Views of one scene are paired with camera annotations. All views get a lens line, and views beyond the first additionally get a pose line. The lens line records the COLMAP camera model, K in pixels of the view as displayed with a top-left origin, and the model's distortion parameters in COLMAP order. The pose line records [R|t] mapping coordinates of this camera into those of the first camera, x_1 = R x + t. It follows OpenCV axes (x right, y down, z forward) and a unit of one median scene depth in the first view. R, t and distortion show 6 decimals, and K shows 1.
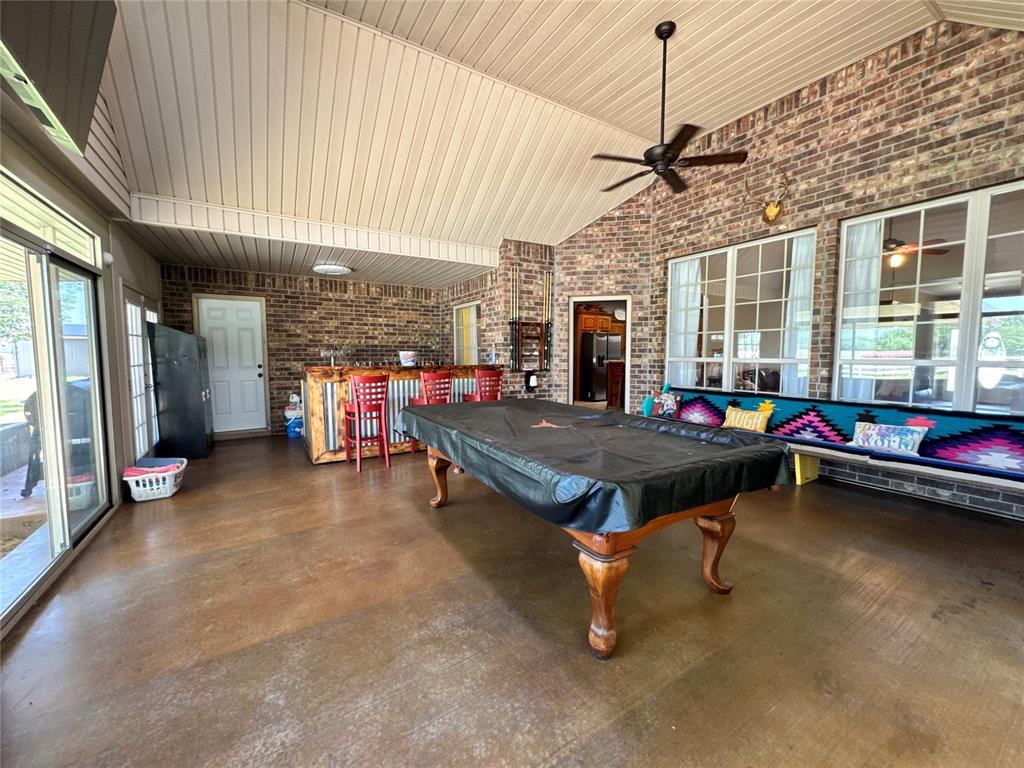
lens RADIAL K [[410.7, 0, 512.4], [0, 410.7, 383.5], [0, 0, 1]] dist [-0.003662, 0.000289]
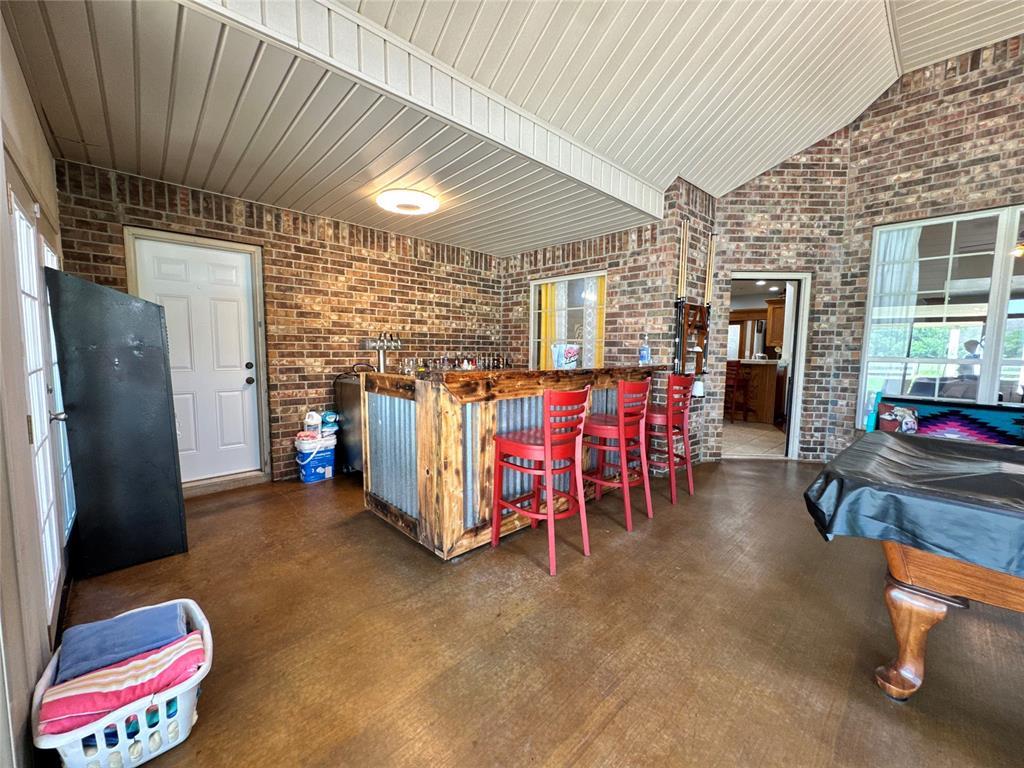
lens RADIAL K [[410.7, 0, 511.6], [0, 410.7, 383.2], [0, 0, 1]] dist [-0.003662, 0.000289]
pose [[0.979086, -0.004959, 0.203389, -0.400618], [0.001671, 0.999865, 0.016335, -0.027776], [-0.203442, -0.015653, 0.978962, 0.380616]]
